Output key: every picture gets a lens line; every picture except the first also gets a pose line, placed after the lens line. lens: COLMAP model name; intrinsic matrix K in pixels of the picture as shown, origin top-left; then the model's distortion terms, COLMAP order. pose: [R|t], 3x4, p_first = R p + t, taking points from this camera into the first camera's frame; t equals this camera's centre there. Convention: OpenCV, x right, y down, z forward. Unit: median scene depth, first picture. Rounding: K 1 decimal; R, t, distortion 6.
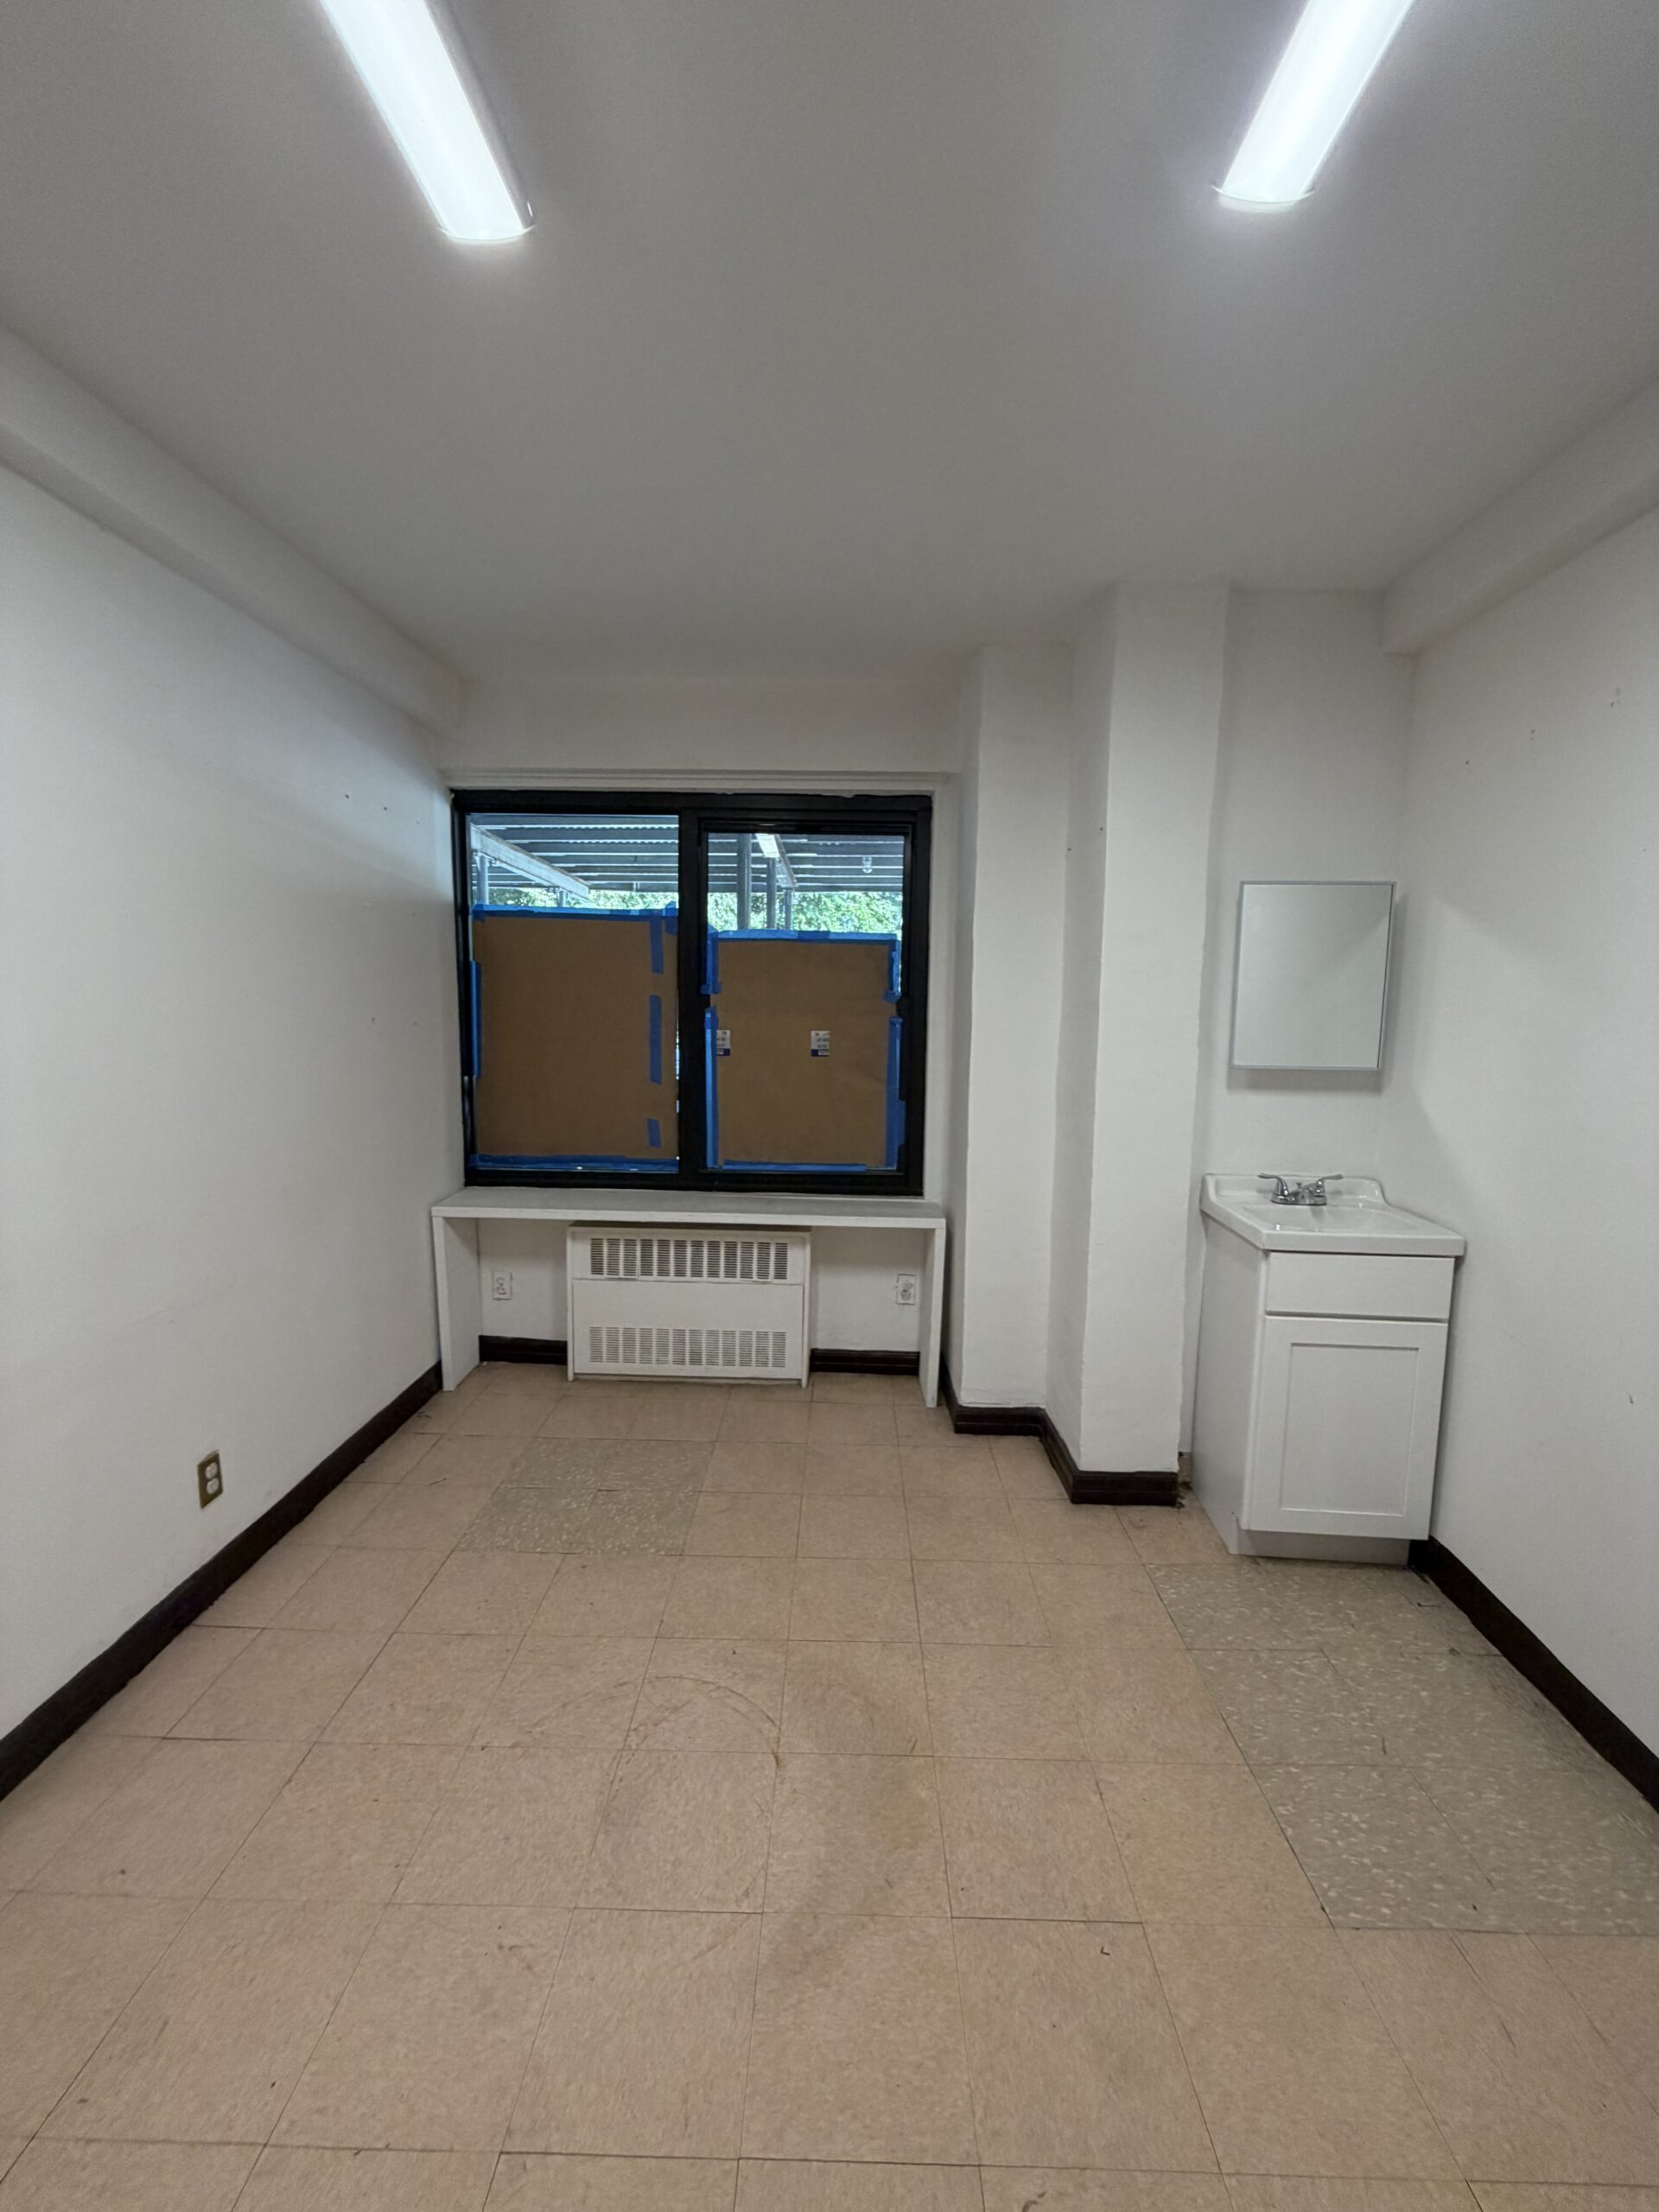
lens RADIAL K [[889.9, 0, 829.5], [0, 889.9, 1106.0], [0, 0, 1]] dist [0.000863, 0.000231]
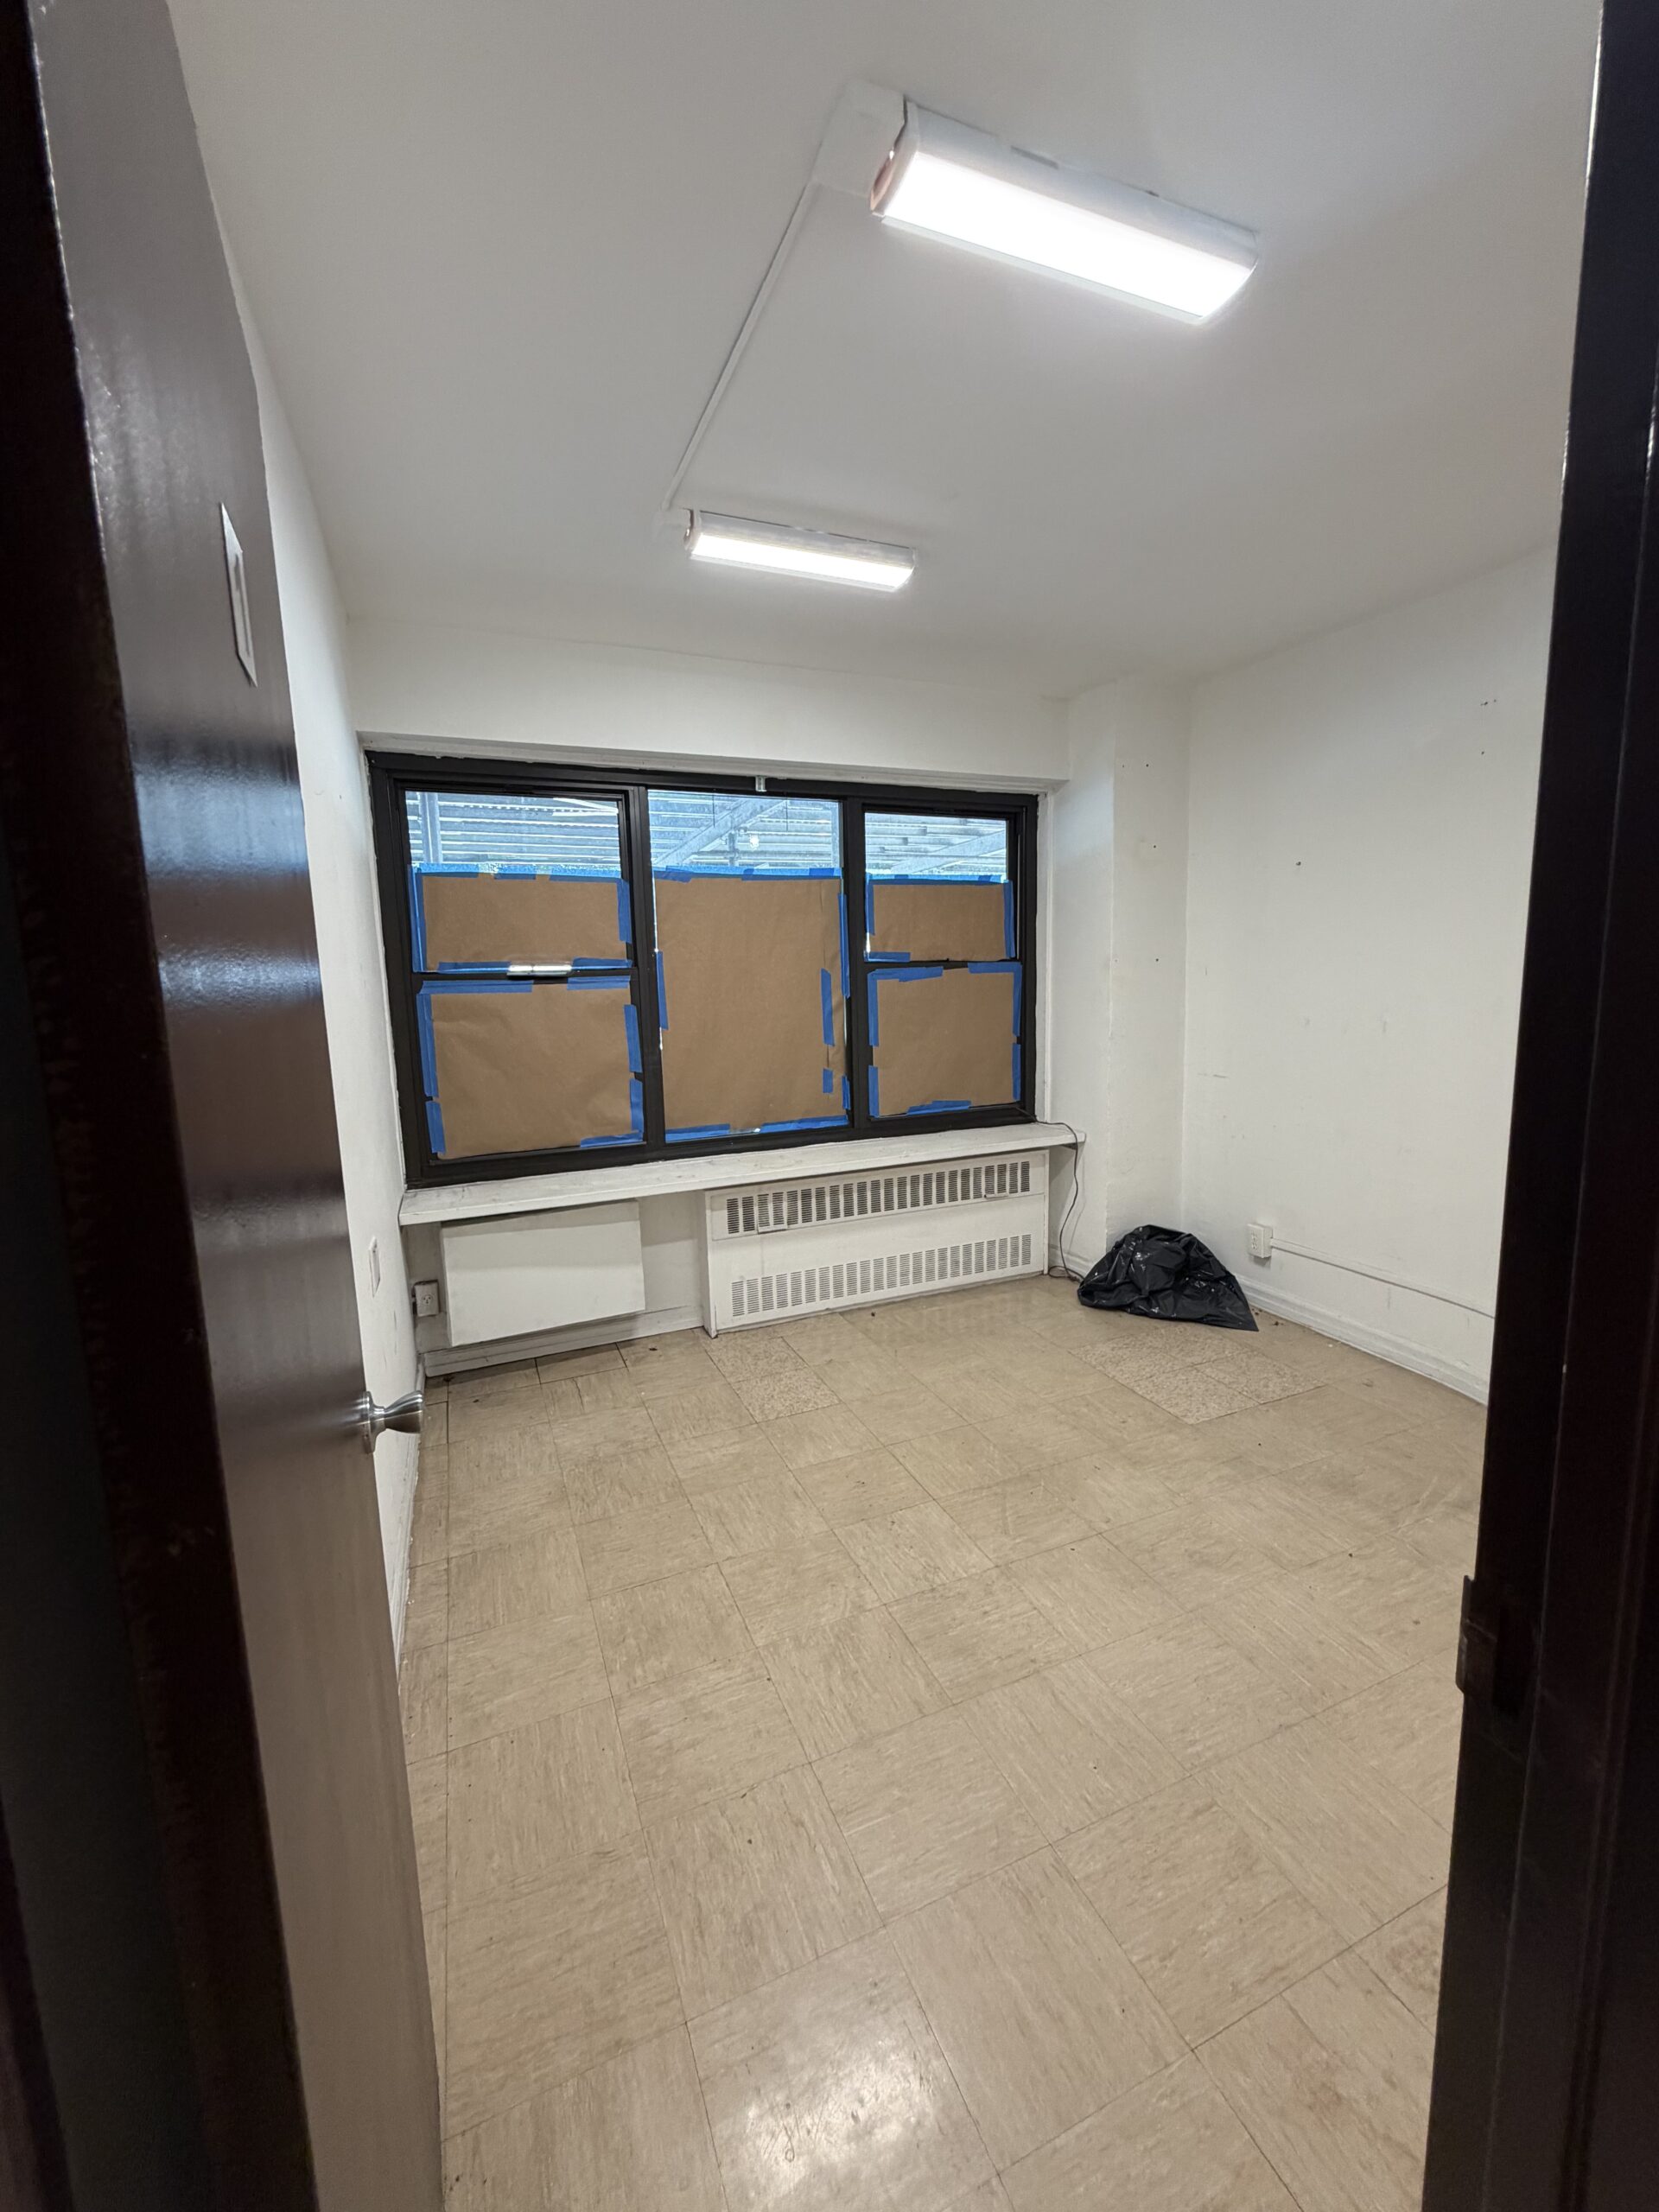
lens RADIAL K [[889.9, 0, 829.5], [0, 889.9, 1106.0], [0, 0, 1]] dist [0.000863, 0.000231]
pose [[0.931302, -0.106486, 0.348335, -0.577203], [0.093474, 0.994156, 0.054004, -0.009213], [-0.352050, -0.017734, 0.935813, -0.030279]]
